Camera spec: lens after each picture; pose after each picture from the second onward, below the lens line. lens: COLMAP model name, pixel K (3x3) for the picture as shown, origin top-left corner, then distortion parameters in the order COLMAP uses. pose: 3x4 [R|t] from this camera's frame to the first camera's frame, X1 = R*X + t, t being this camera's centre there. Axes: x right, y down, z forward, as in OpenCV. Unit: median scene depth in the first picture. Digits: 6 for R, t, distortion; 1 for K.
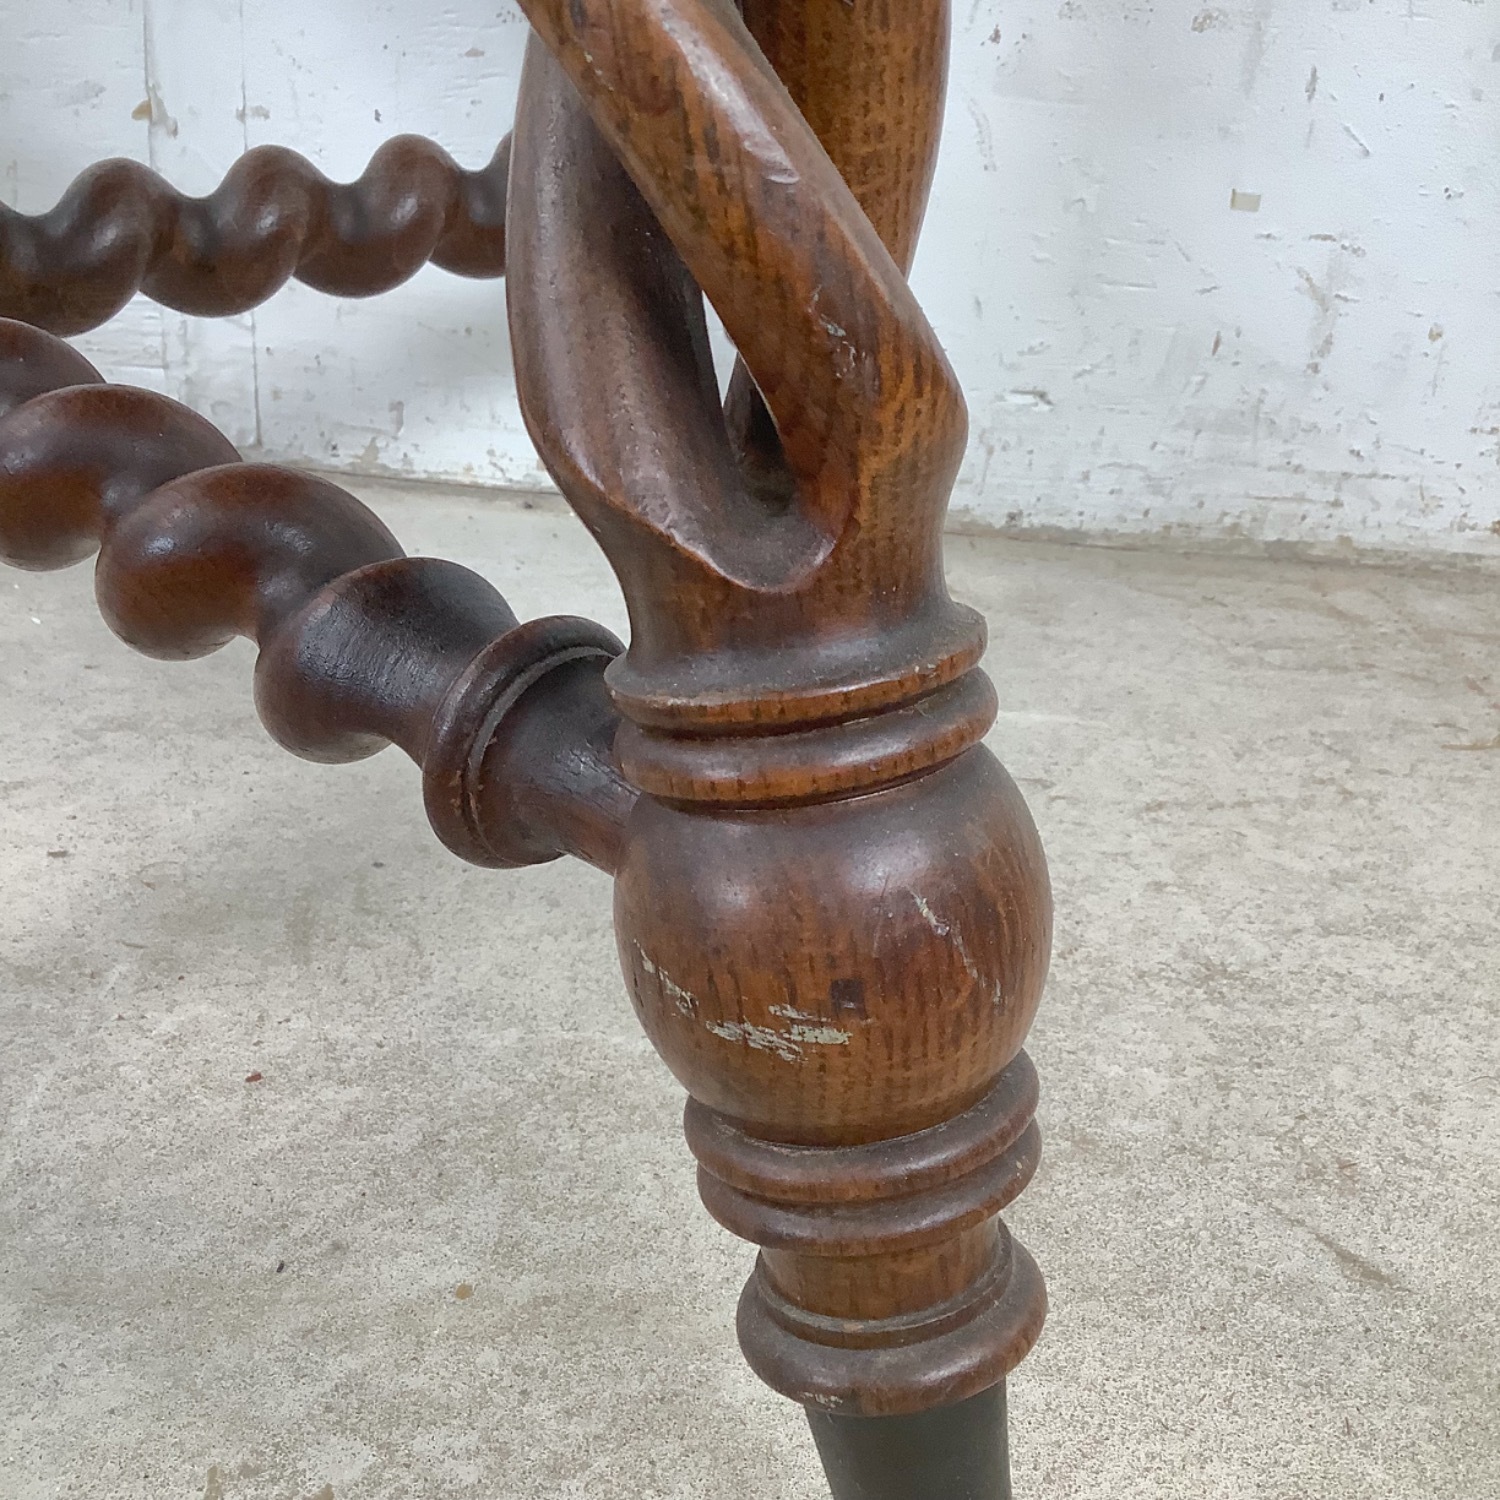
lens RADIAL K [[1827.8, 0, 750.0], [0, 1827.8, 750.0], [0, 0, 1]] dist [0.171110, -0.434794]
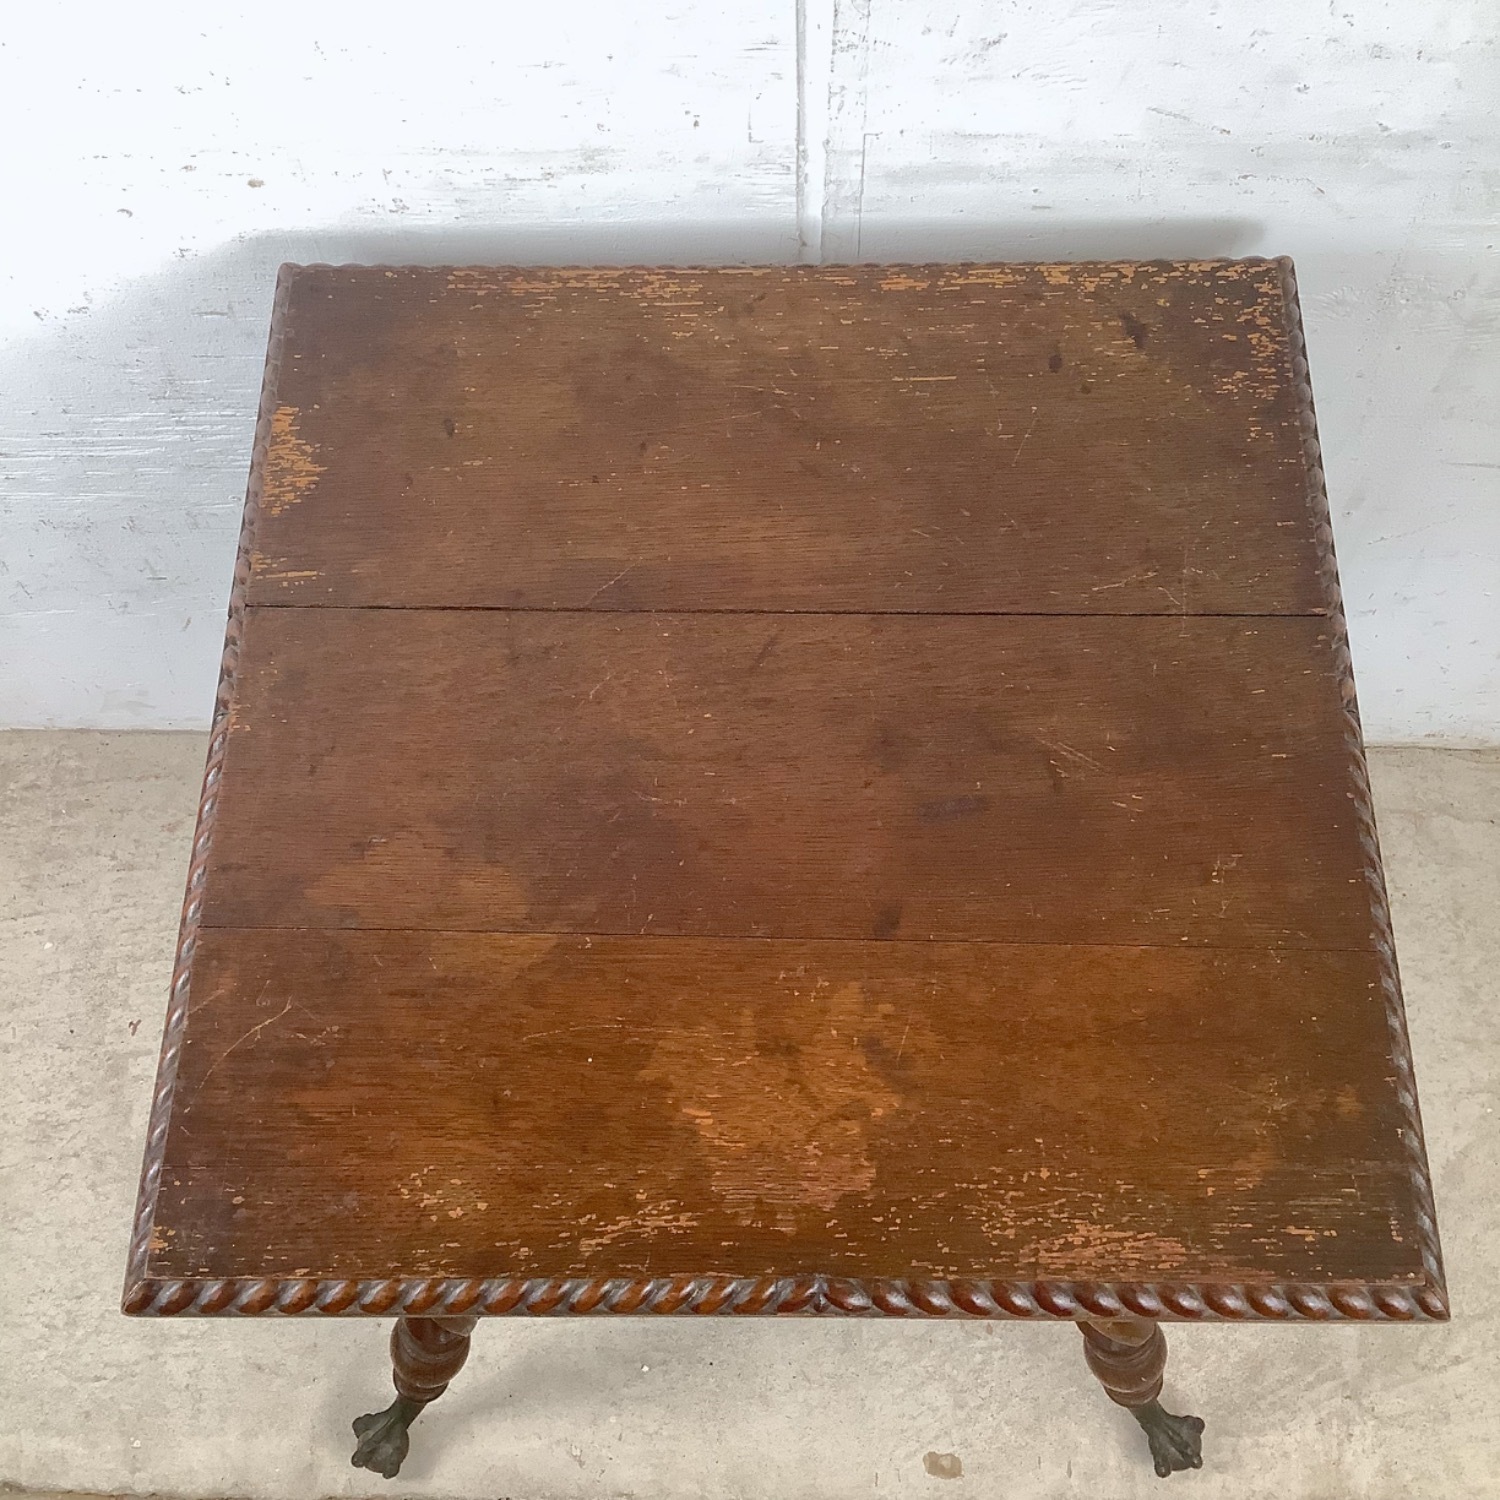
lens RADIAL K [[1820.5, 0, 752.3], [0, 1820.5, 759.6], [0, 0, 1]] dist [0.150881, -0.357239]
pose [[0.994546, -0.022482, -0.101844, -0.237926], [0.077400, 0.813613, 0.576232, -2.380739], [0.069907, -0.580972, 0.810916, -1.289261]]
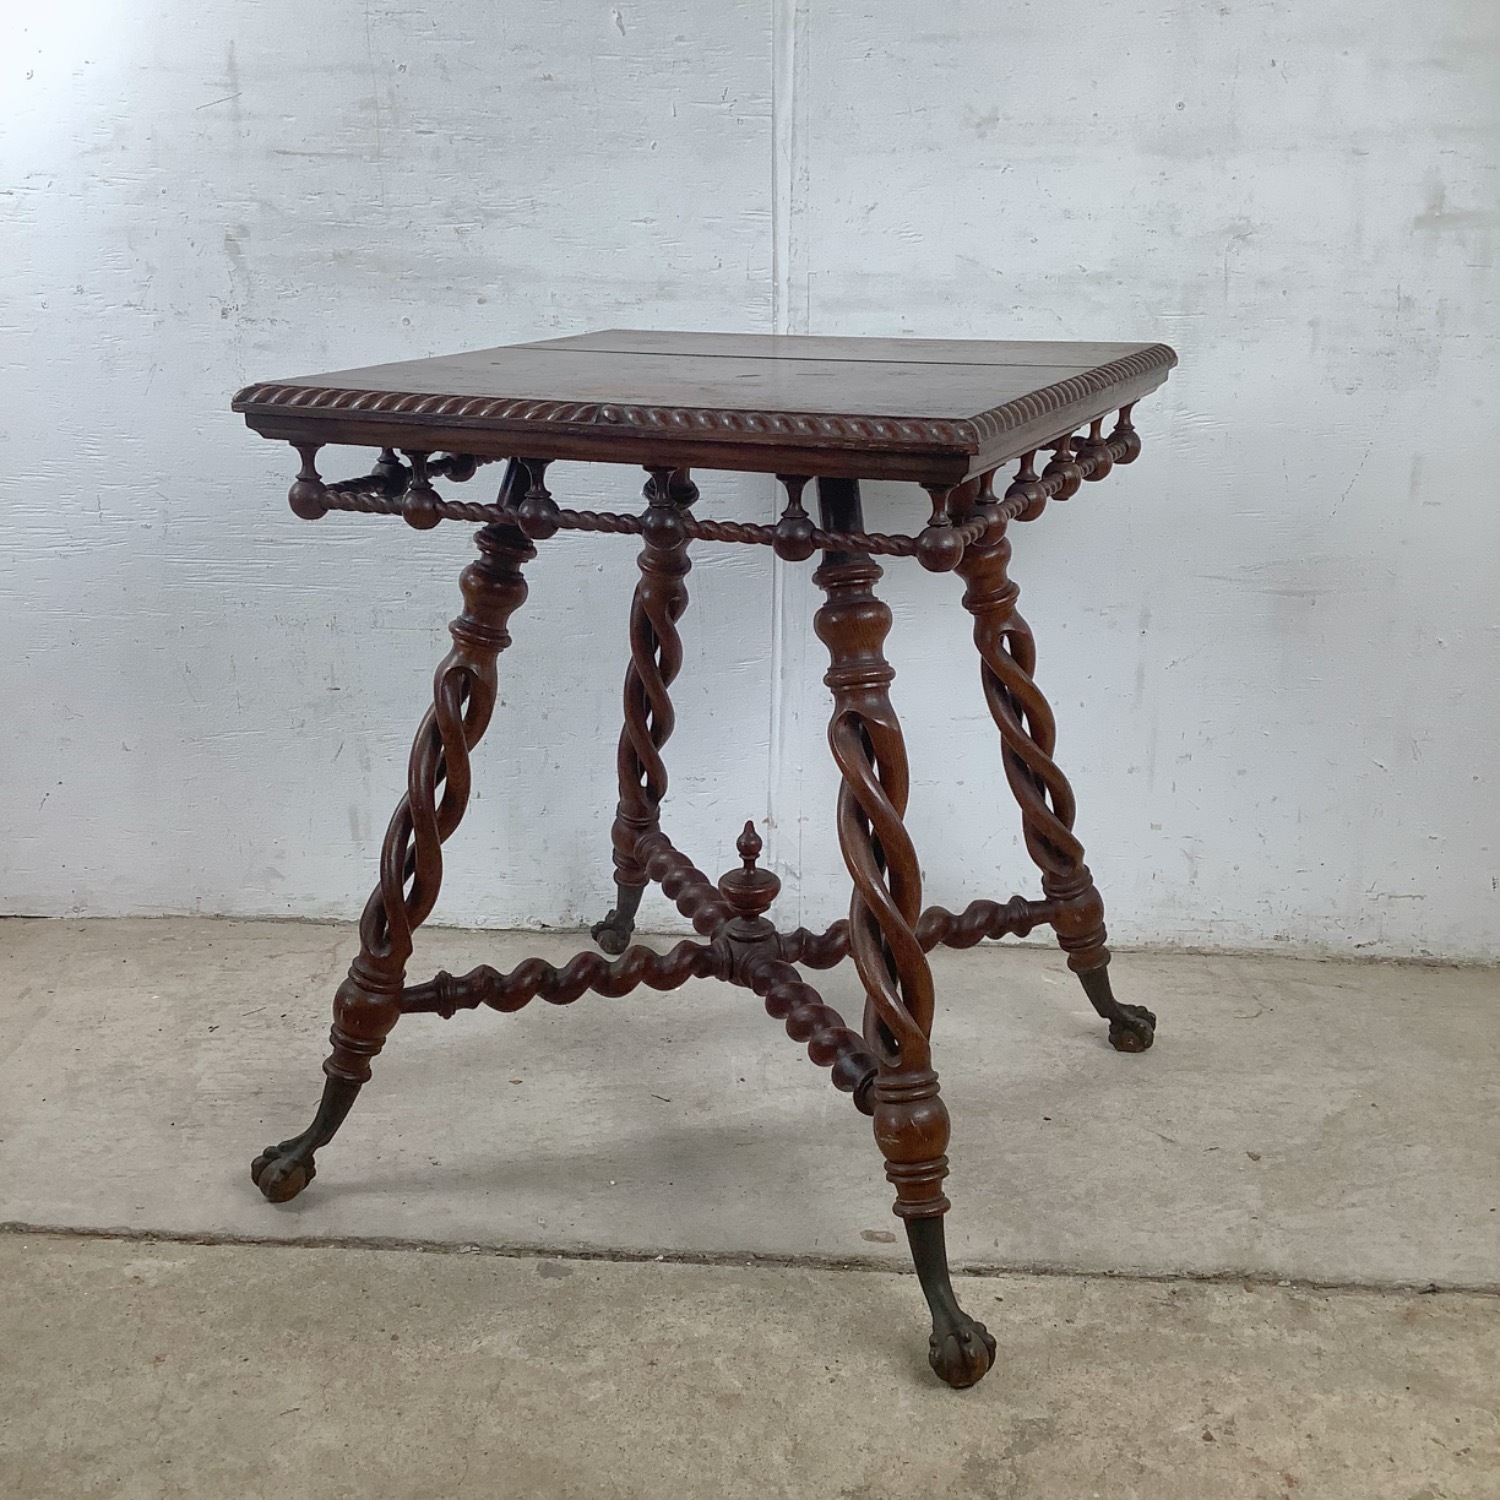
lens RADIAL K [[1827.8, 0, 750.0], [0, 1827.8, 750.0], [0, 0, 1]] dist [0.171110, -0.434794]
pose [[0.993732, -0.063914, -0.091716, -0.129277], [0.042681, 0.975205, -0.217147, 0.273166], [0.103321, 0.211871, 0.971821, -2.915243]]
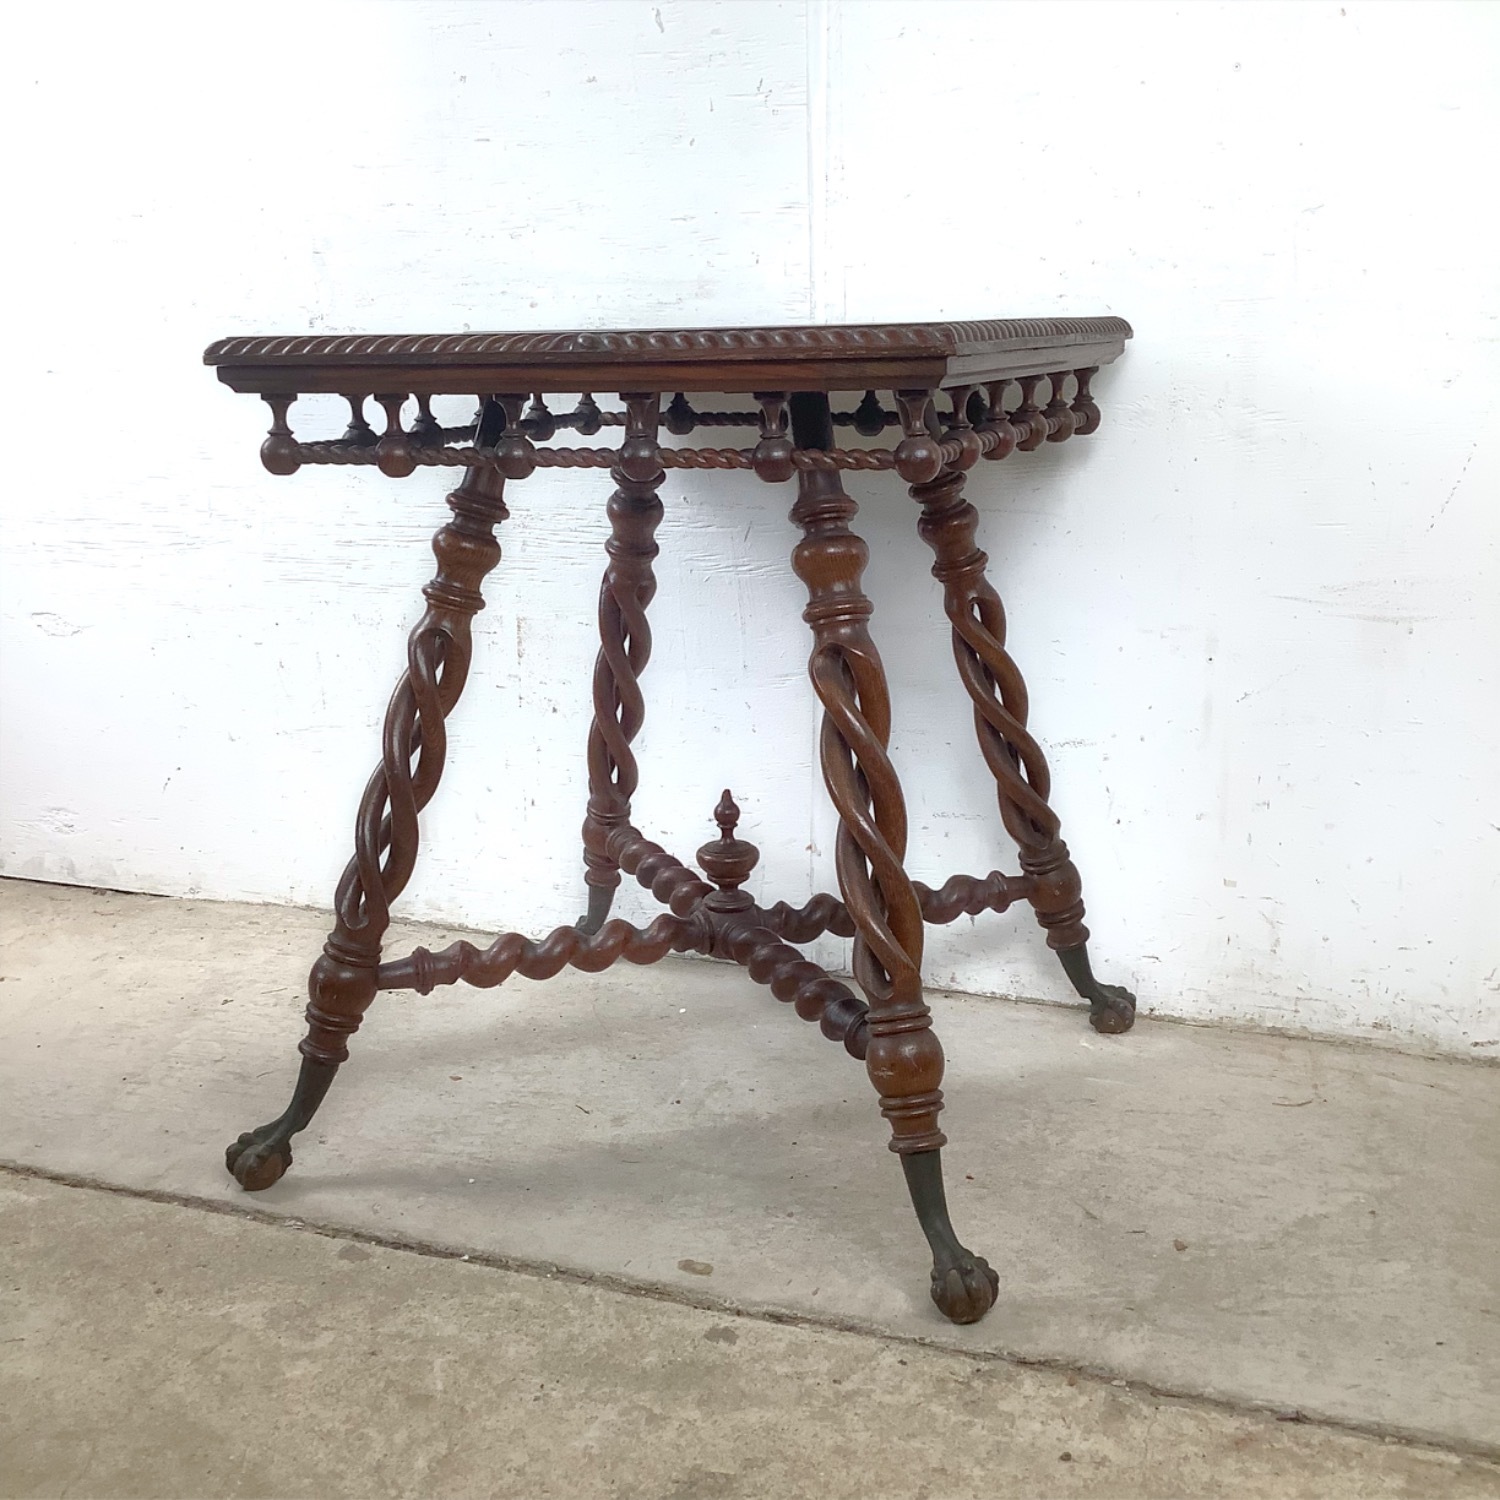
lens RADIAL K [[1828.6, 0, 748.6], [0, 1828.6, 740.3], [0, 0, 1]] dist [0.178744, -0.412893]
pose [[0.922713, -0.021097, -0.384909, 1.023652], [-0.093228, 0.956648, -0.275923, 0.419672], [0.374044, 0.290483, 0.880745, -2.360116]]
